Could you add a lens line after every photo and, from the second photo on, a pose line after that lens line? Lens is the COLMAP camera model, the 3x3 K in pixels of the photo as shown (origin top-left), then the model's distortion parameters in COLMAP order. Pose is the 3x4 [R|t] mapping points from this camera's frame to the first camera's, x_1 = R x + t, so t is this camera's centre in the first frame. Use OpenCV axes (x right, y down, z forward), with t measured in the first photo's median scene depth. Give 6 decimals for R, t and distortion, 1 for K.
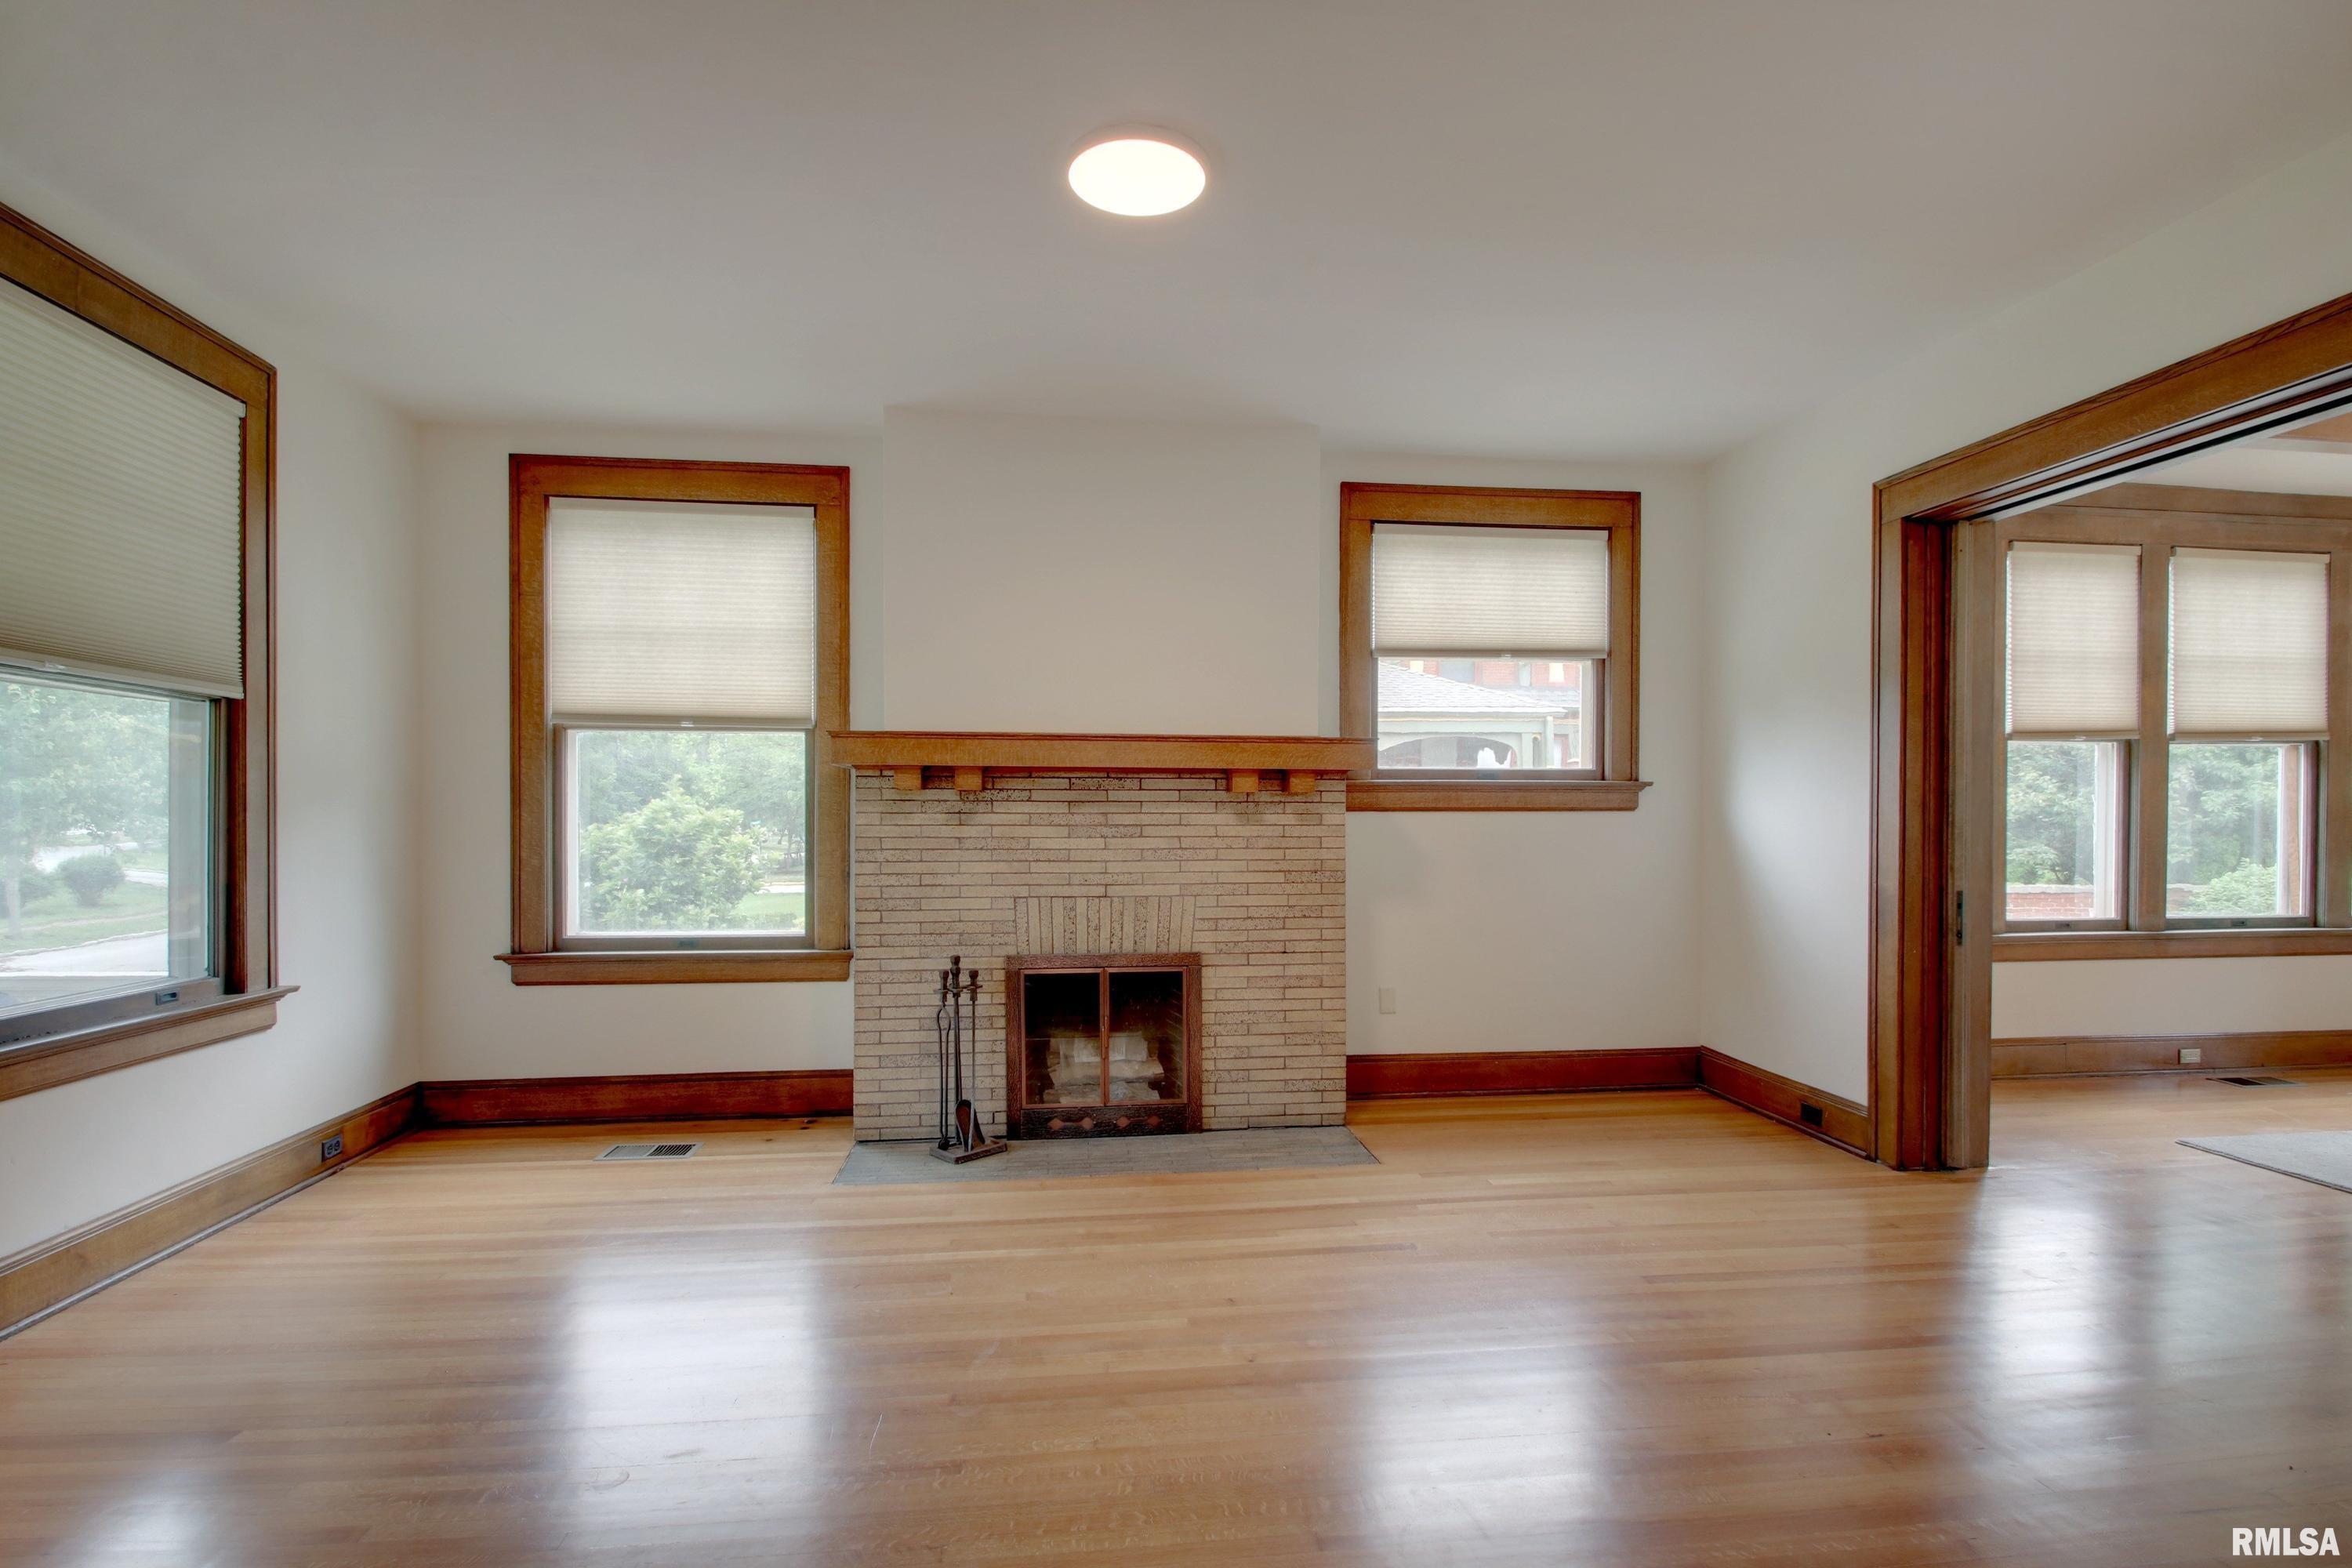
lens RADIAL K [[1118.7, 0, 1172.1], [0, 1118.7, 820.2], [0, 0, 1]] dist [-0.011662, -0.001336]
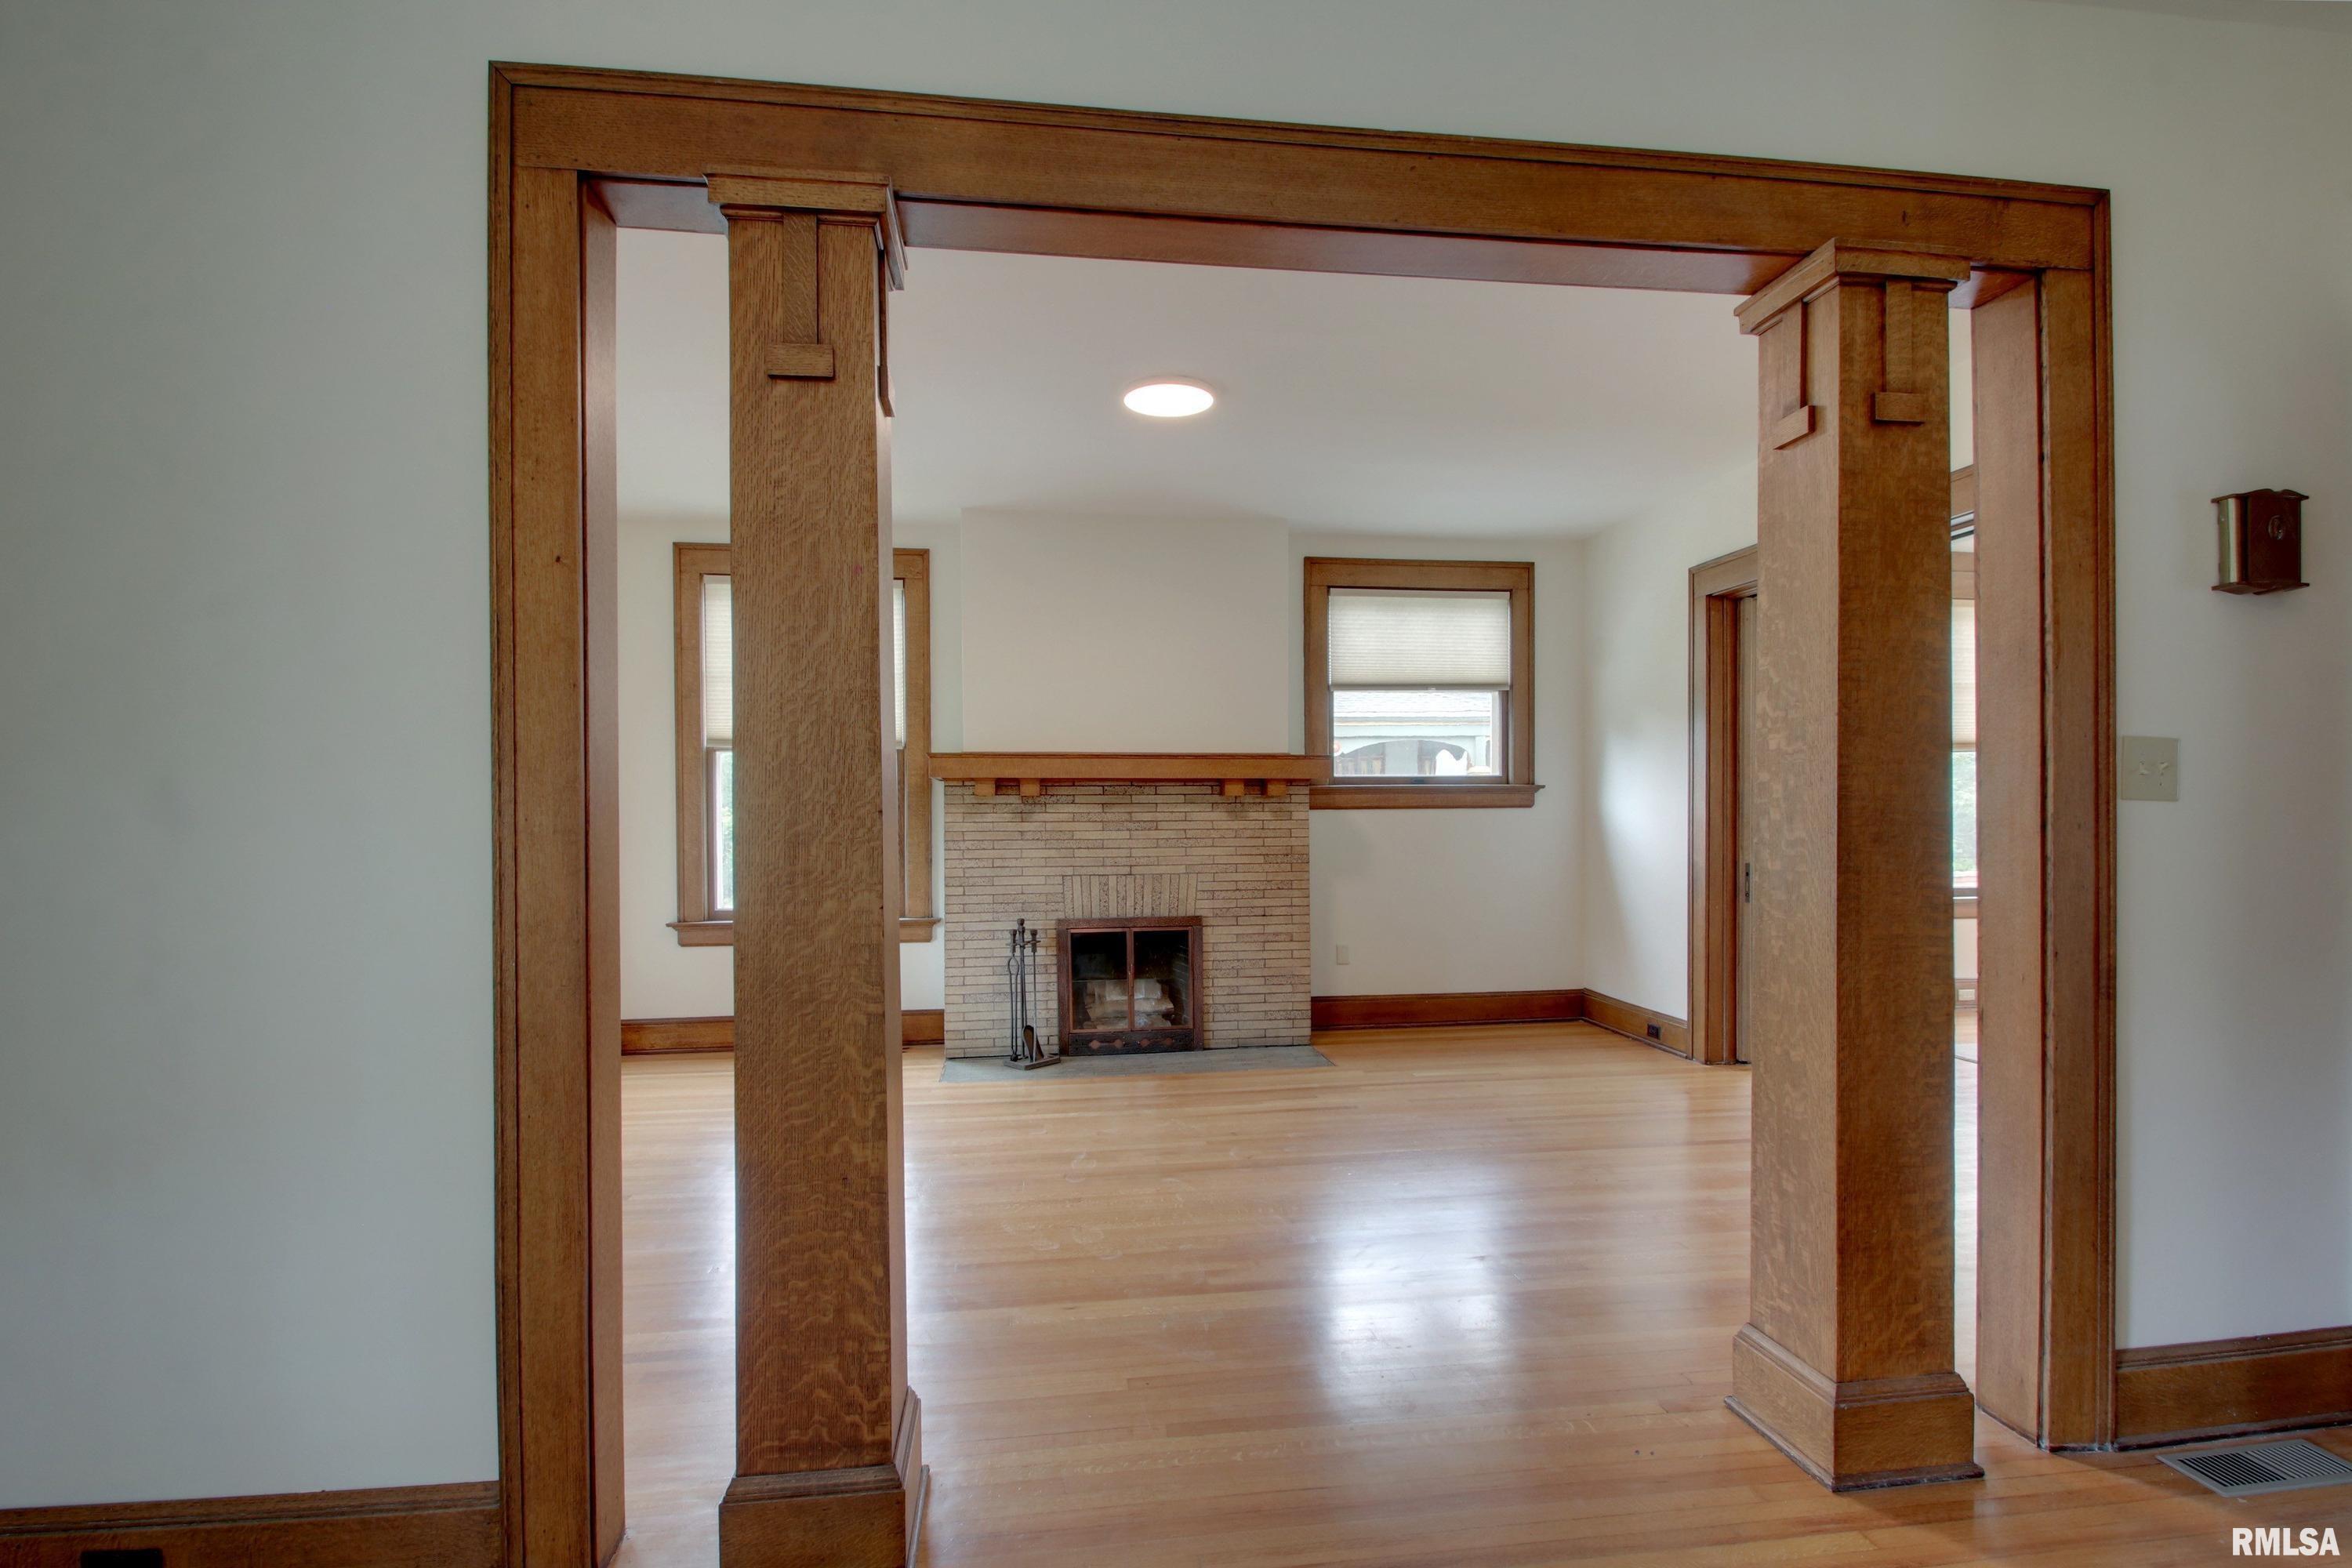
lens RADIAL K [[1118.7, 0, 1166.9], [0, 1118.7, 822.7], [0, 0, 1]] dist [-0.011662, -0.001336]
pose [[0.999733, -0.007618, 0.021792, -0.044188], [0.007565, 0.999968, 0.002496, 0.003203], [-0.021811, -0.002331, 0.999759, -0.333566]]
